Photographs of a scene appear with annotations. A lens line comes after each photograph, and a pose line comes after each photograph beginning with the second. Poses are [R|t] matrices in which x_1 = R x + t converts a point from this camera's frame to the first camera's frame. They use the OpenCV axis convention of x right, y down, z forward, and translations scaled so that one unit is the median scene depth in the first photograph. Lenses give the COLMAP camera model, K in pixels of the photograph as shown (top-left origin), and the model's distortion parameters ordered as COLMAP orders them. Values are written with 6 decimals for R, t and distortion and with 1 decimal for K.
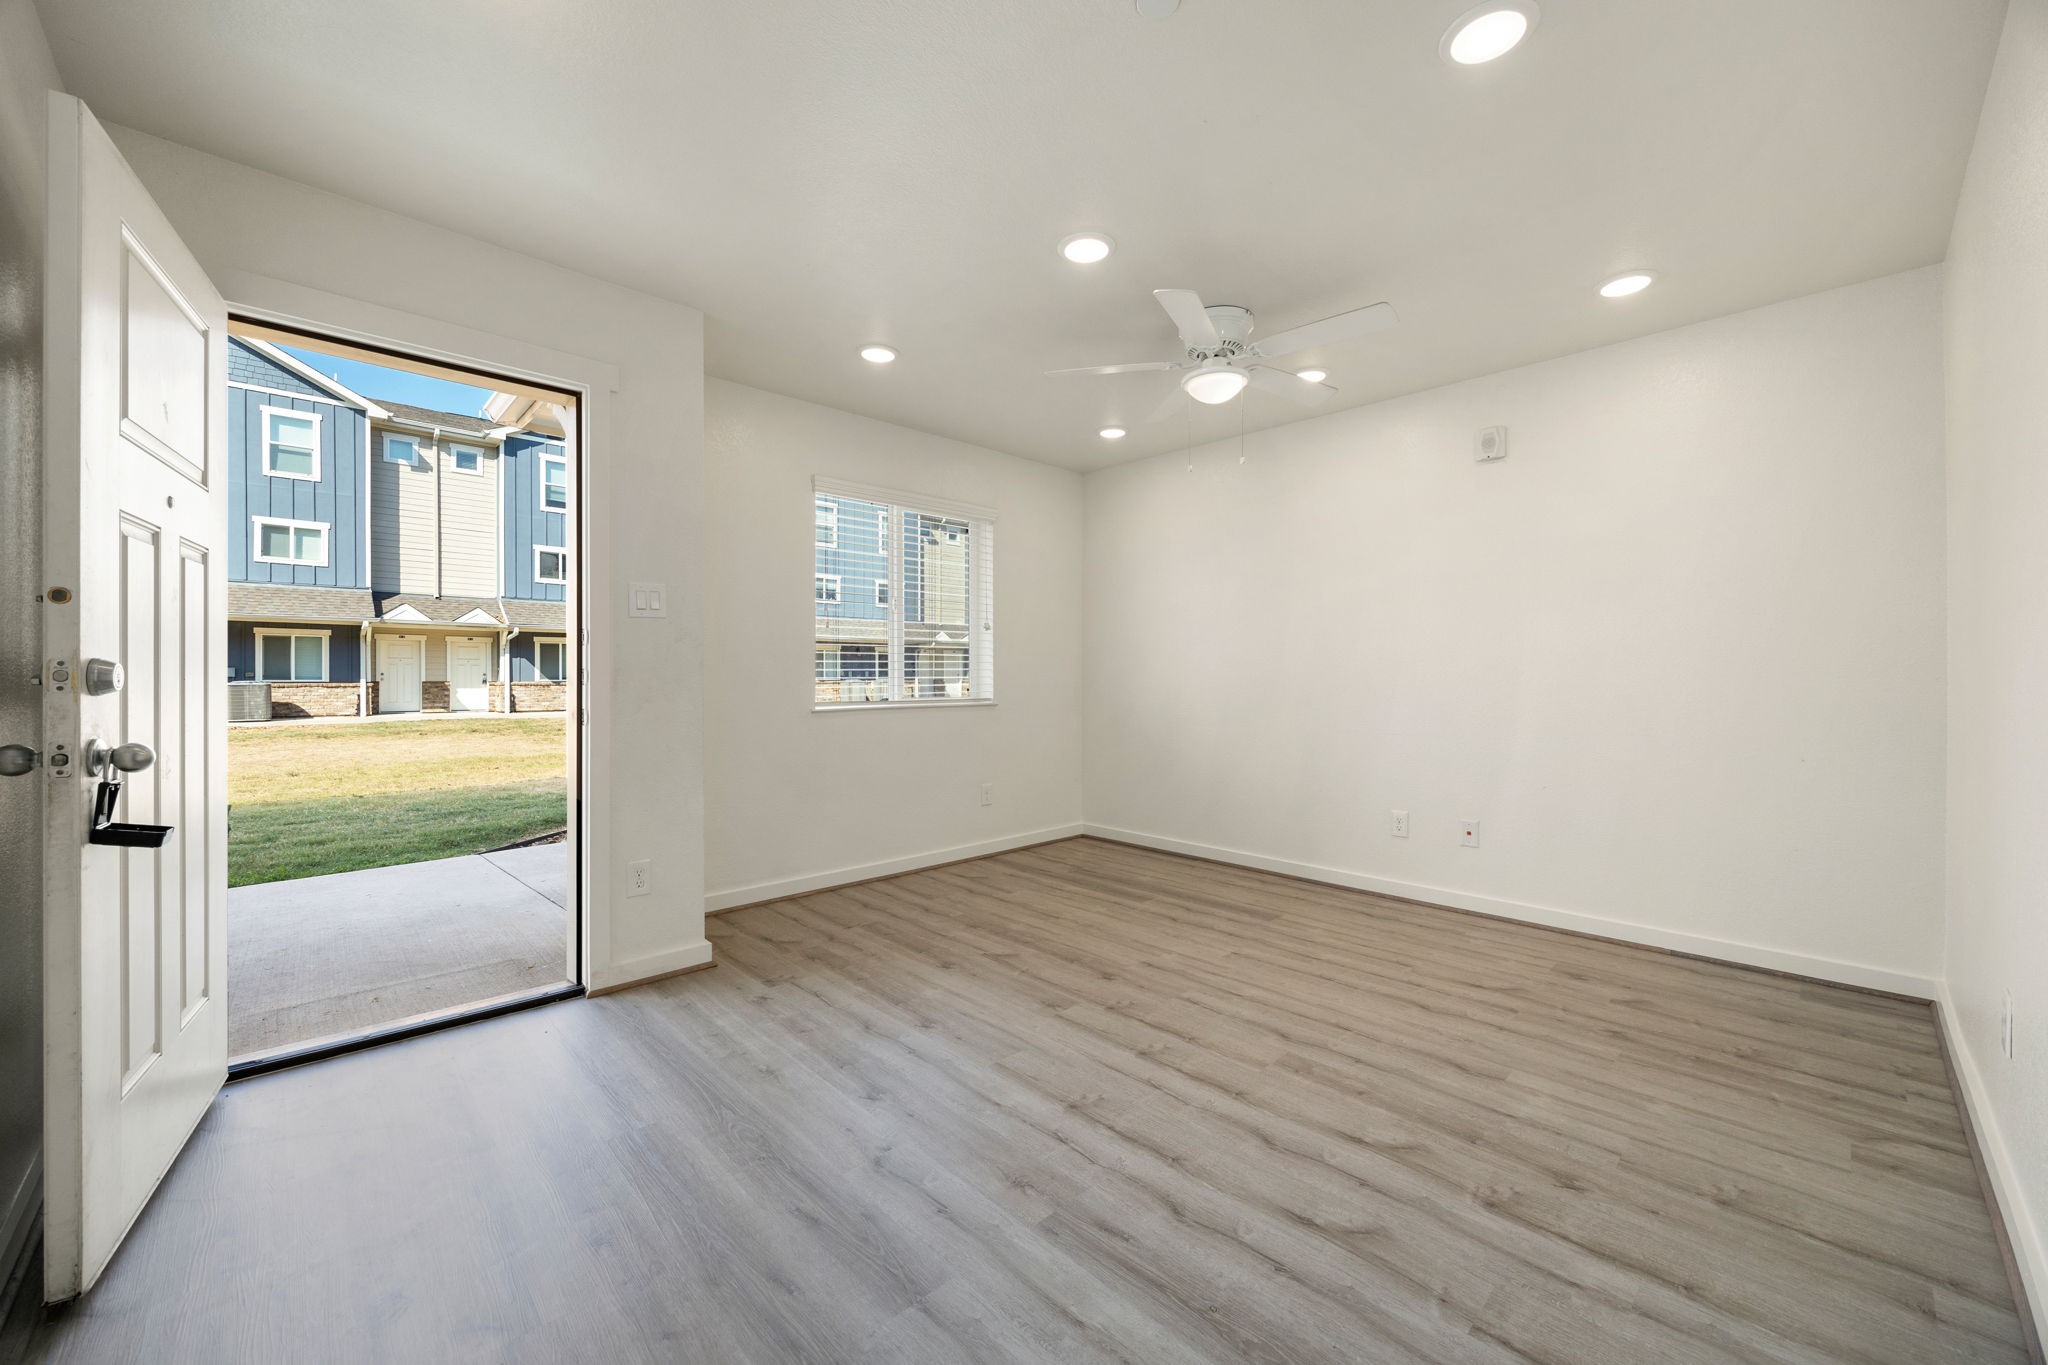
lens RADIAL K [[784.3, 0, 1022.1], [0, 784.3, 679.3], [0, 0, 1]] dist [-0.002328, -0.000586]
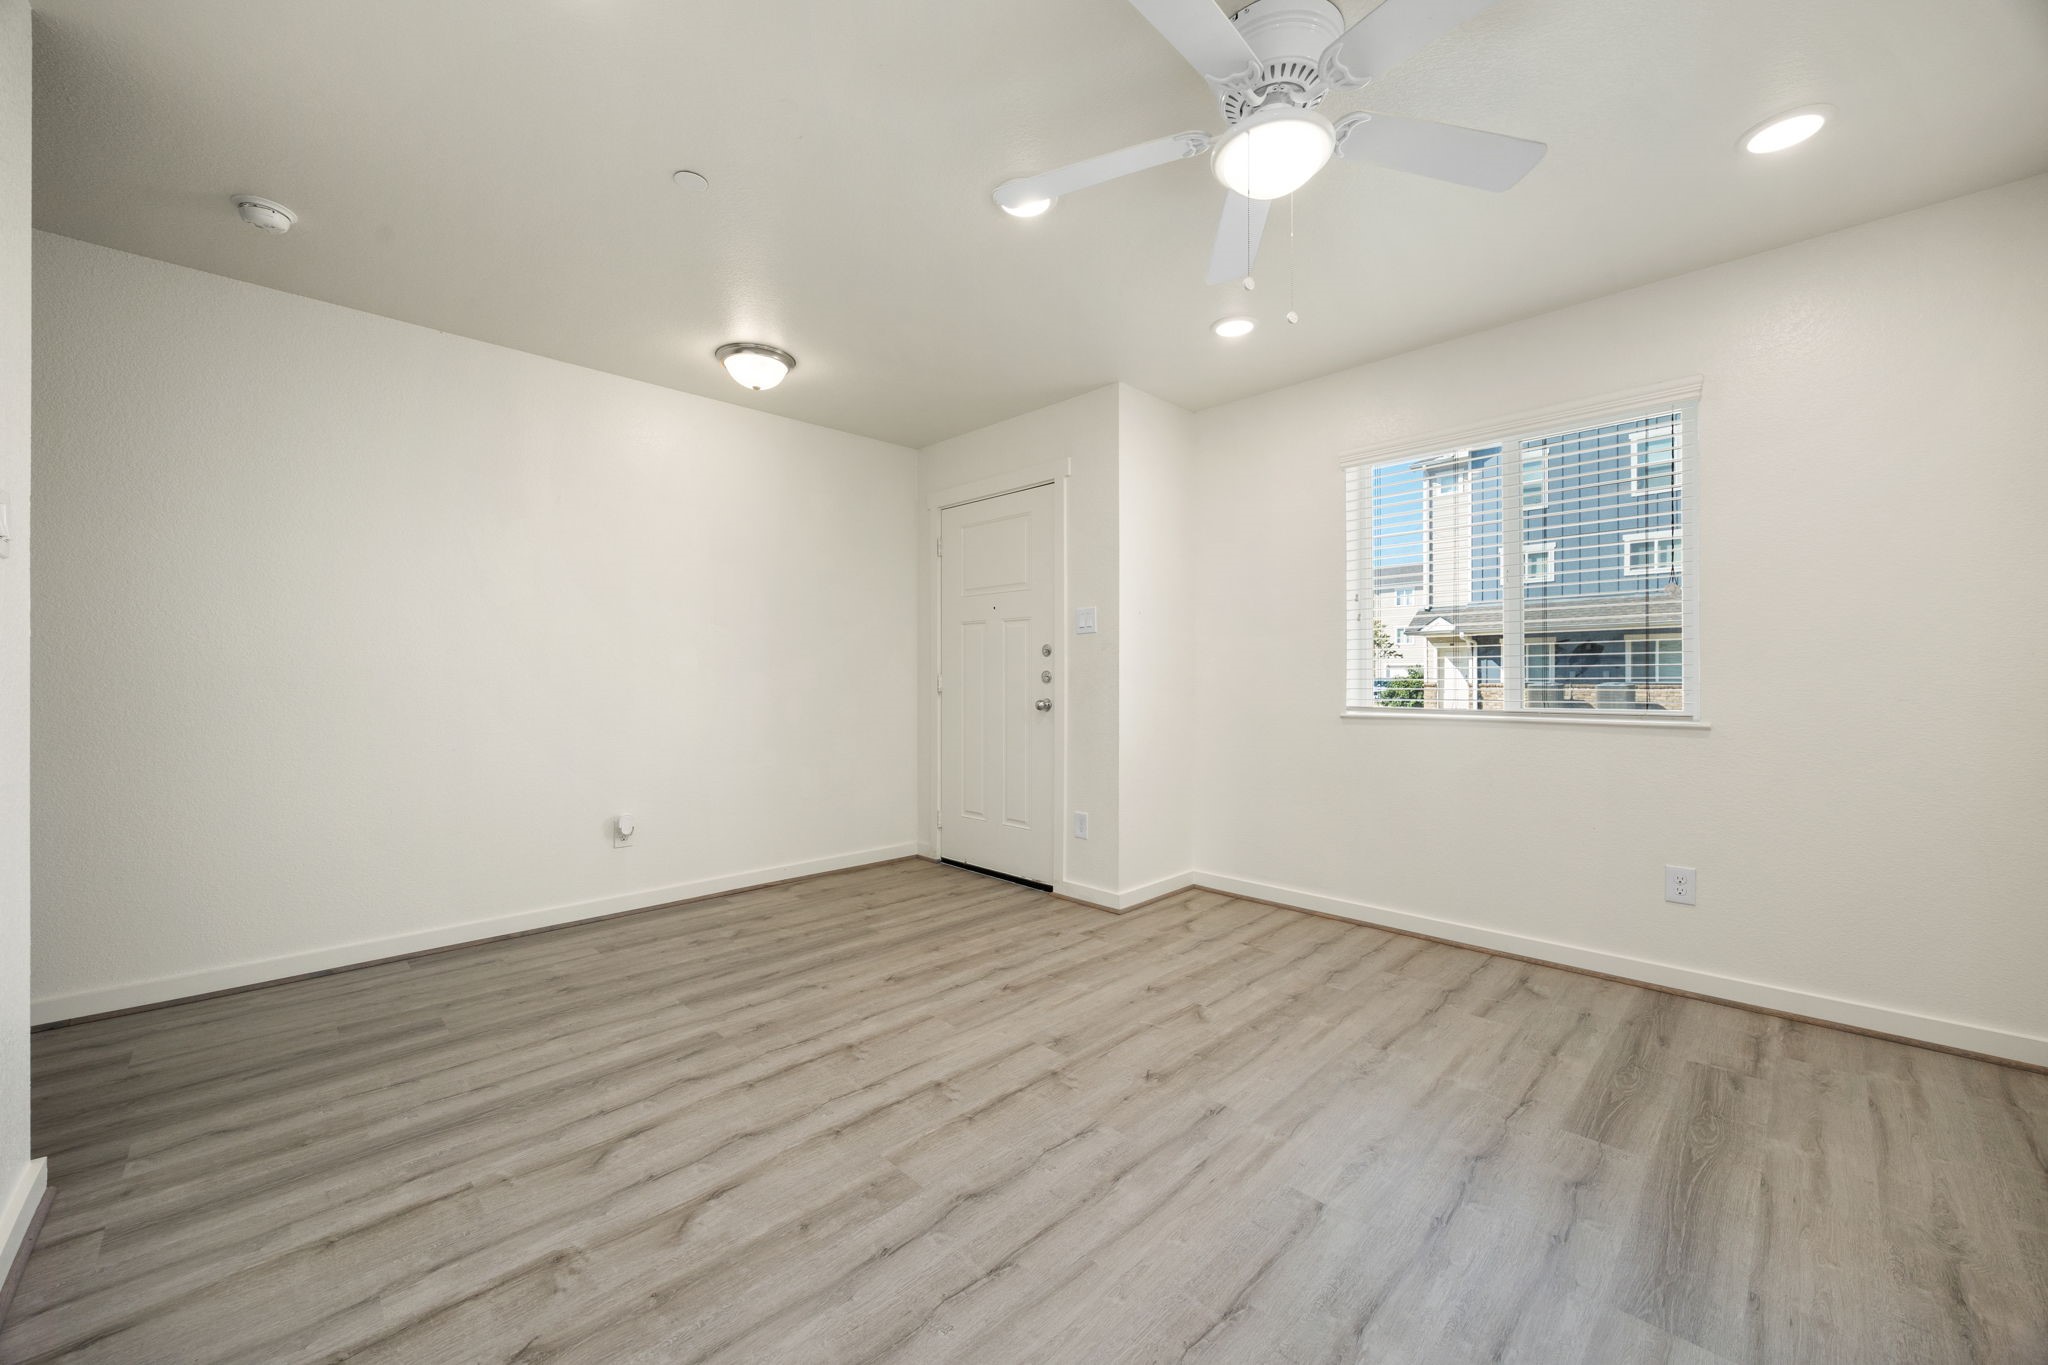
lens RADIAL K [[784.3, 0, 1021.1], [0, 784.3, 674.7], [0, 0, 1]] dist [-0.002328, -0.000586]
pose [[0.013291, -0.004400, -0.999902, 0.777585], [-0.003453, 0.999984, -0.004446, -0.000521], [0.999906, 0.003511, 0.013276, 0.781084]]
